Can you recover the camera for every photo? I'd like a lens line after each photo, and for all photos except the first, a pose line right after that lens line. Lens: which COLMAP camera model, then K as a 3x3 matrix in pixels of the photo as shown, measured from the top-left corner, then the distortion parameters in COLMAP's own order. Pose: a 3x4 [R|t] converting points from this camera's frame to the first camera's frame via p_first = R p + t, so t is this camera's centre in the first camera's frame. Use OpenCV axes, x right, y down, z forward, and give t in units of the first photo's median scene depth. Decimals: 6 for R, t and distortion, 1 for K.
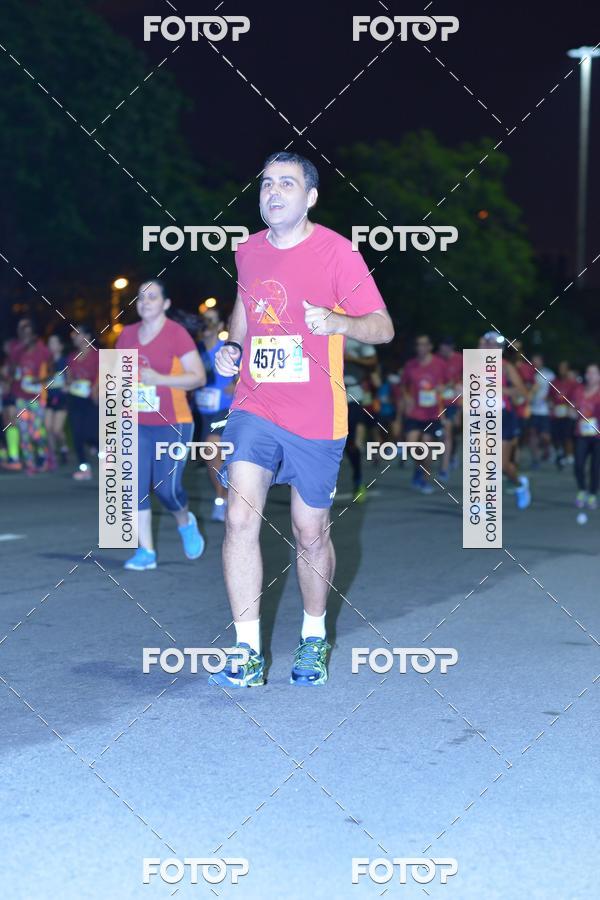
lens RADIAL K [[2085.5, 0, 296.0], [0, 2085.5, 408.7], [0, 0, 1]] dist [-0.107319, 0.000000]
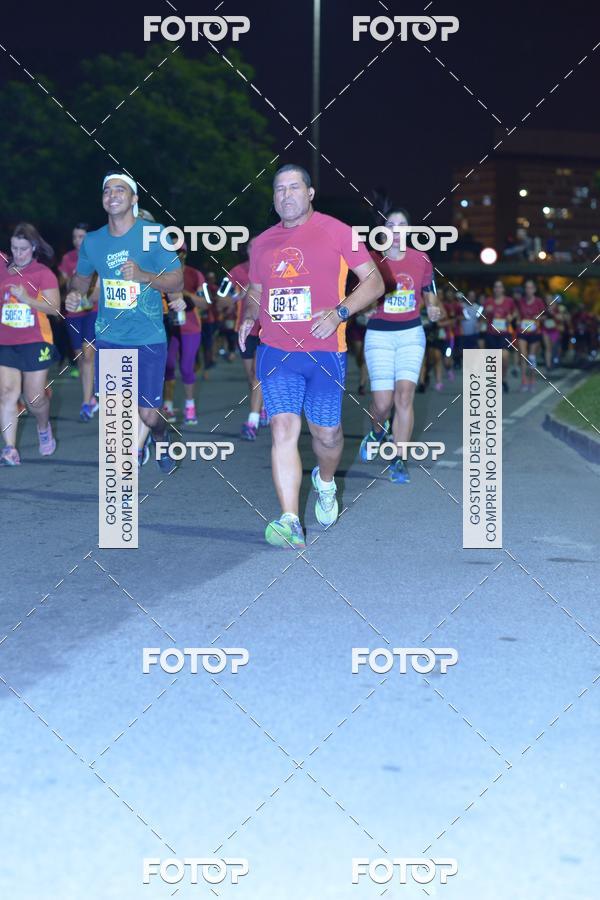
lens RADIAL K [[2085.5, 0, 275.7], [0, 2085.5, 371.3], [0, 0, 1]] dist [-0.107319, 0.000000]
pose [[0.992791, -0.024352, 0.117359, -0.103166], [0.021513, 0.999446, 0.025397, -0.005804], [-0.117913, -0.022689, 0.992765, 0.056303]]
